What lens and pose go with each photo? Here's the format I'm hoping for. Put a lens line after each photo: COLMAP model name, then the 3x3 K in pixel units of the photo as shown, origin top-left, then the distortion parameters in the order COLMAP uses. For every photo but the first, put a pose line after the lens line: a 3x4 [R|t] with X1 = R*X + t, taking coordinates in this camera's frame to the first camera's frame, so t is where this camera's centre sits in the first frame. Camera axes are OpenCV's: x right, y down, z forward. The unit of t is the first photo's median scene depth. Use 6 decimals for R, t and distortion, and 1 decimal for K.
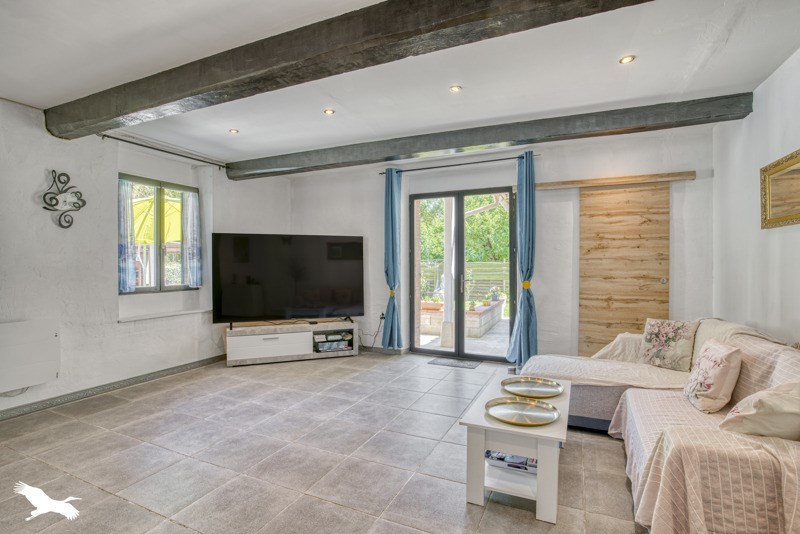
lens RADIAL K [[388.3, 0, 396.0], [0, 388.3, 267.6], [0, 0, 1]] dist [-0.001676, 0.000029]
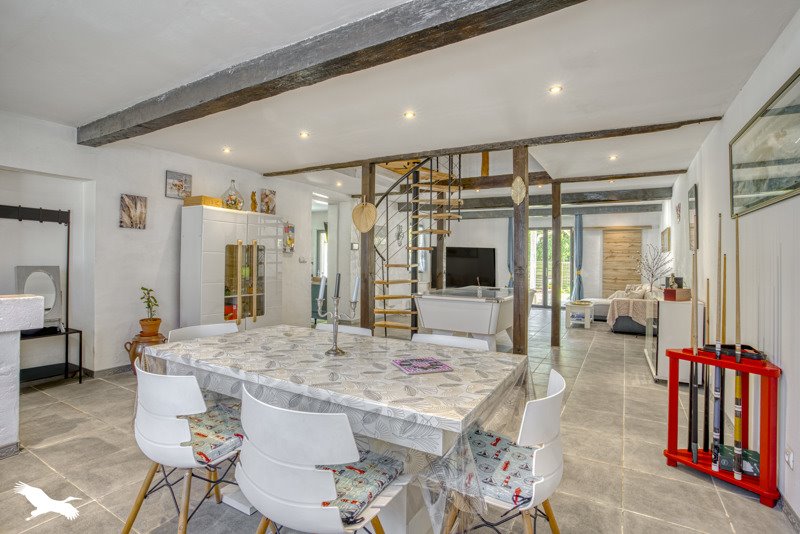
lens RADIAL K [[388.3, 0, 404.5], [0, 388.3, 261.9], [0, 0, 1]] dist [-0.001676, 0.000029]
pose [[0.995570, 0.007260, -0.093738, -0.480381], [-0.007176, 0.999973, 0.001227, -0.012662], [0.093744, -0.000549, 0.995596, -1.402300]]
